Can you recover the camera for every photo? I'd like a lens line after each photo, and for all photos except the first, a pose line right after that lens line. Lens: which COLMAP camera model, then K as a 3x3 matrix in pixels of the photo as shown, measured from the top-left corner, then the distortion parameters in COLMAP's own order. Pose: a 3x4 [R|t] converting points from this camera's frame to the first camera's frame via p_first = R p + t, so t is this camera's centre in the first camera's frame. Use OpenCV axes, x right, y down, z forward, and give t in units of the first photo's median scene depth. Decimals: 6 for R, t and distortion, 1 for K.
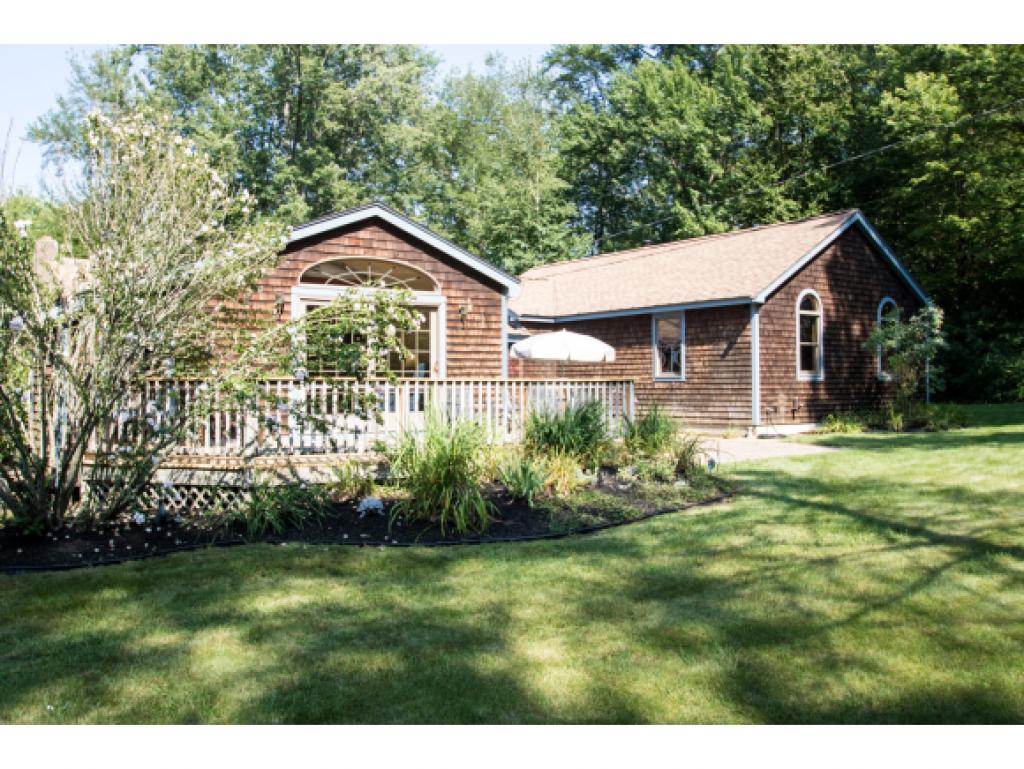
lens RADIAL K [[858.3, 0, 515.7], [0, 858.3, 378.9], [0, 0, 1]] dist [-0.039446, 0.001969]
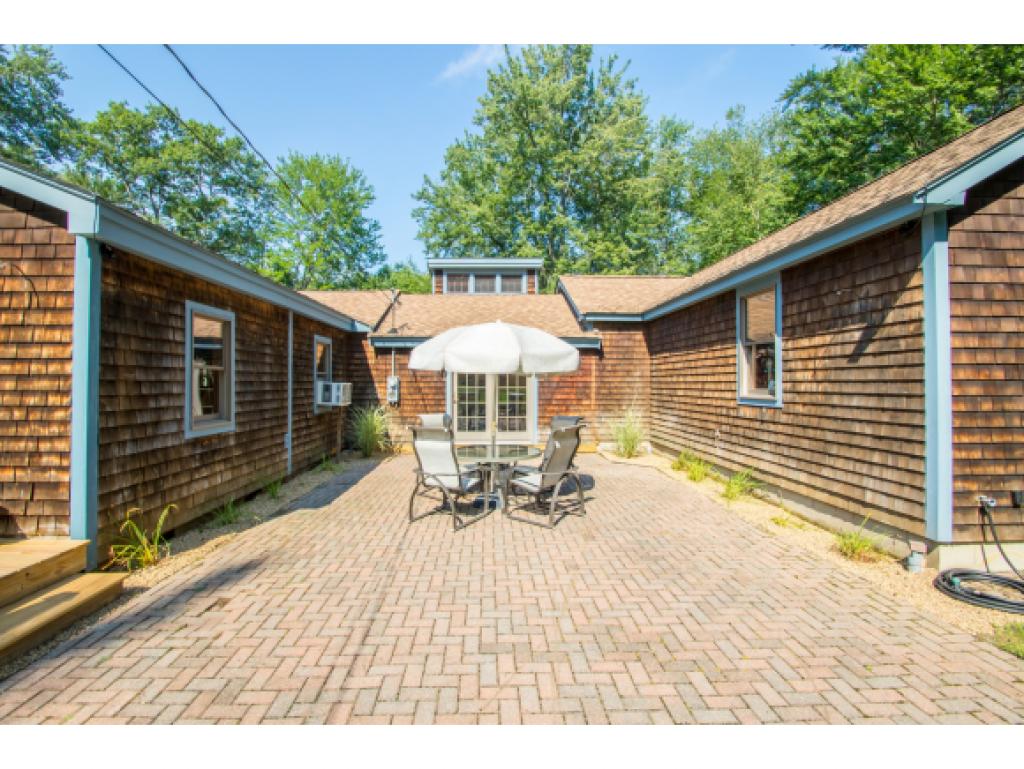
lens RADIAL K [[478.5, 0, 503.7], [0, 478.5, 377.6], [0, 0, 1]] dist [0.011459, -0.014215]
pose [[0.819998, 0.001120, -0.572366, 0.230800], [-0.001646, 0.999999, -0.000402, -0.015832], [0.572364, 0.001272, 0.819998, 0.680083]]
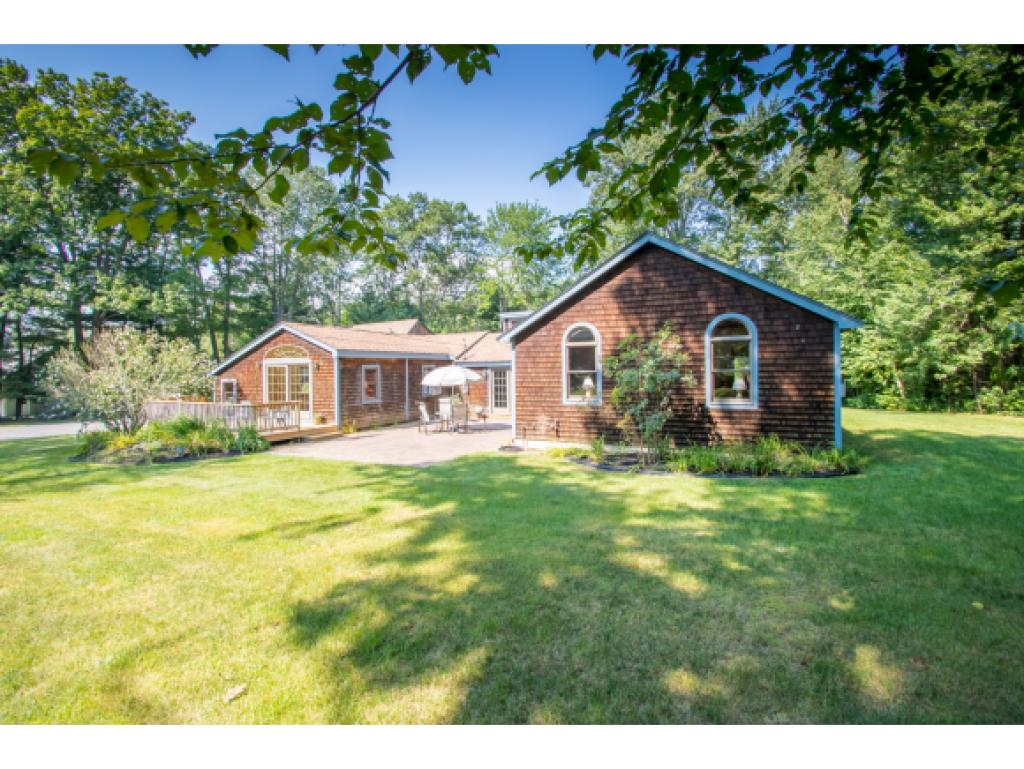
lens RADIAL K [[478.5, 0, 504.6], [0, 478.5, 381.5], [0, 0, 1]] dist [0.011459, -0.014215]
pose [[0.436282, 0.025993, -0.899435, 0.859618], [0.016088, 0.999198, 0.036679, -0.053078], [0.899666, -0.030473, 0.435513, 0.640387]]
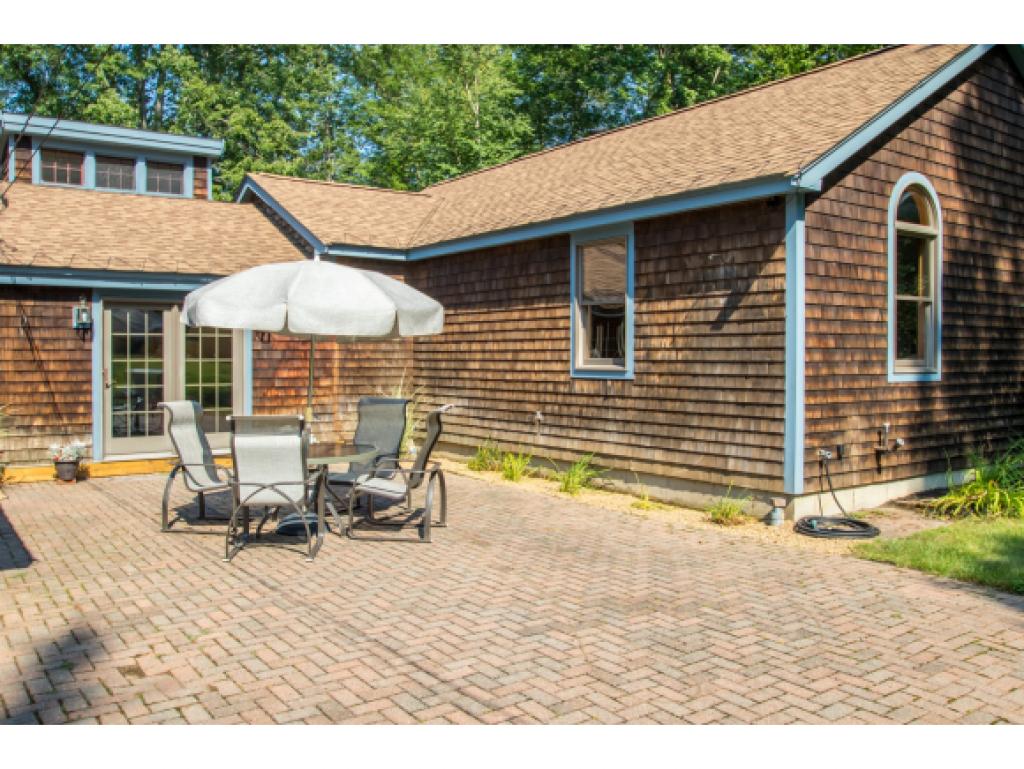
lens RADIAL K [[858.3, 0, 514.3], [0, 858.3, 381.2], [0, 0, 1]] dist [-0.039446, 0.001969]
pose [[0.999906, 0.007217, -0.011617, 0.143205], [-0.006770, 0.999254, 0.038028, -0.013815], [0.011883, -0.037945, 0.999209, 0.558969]]
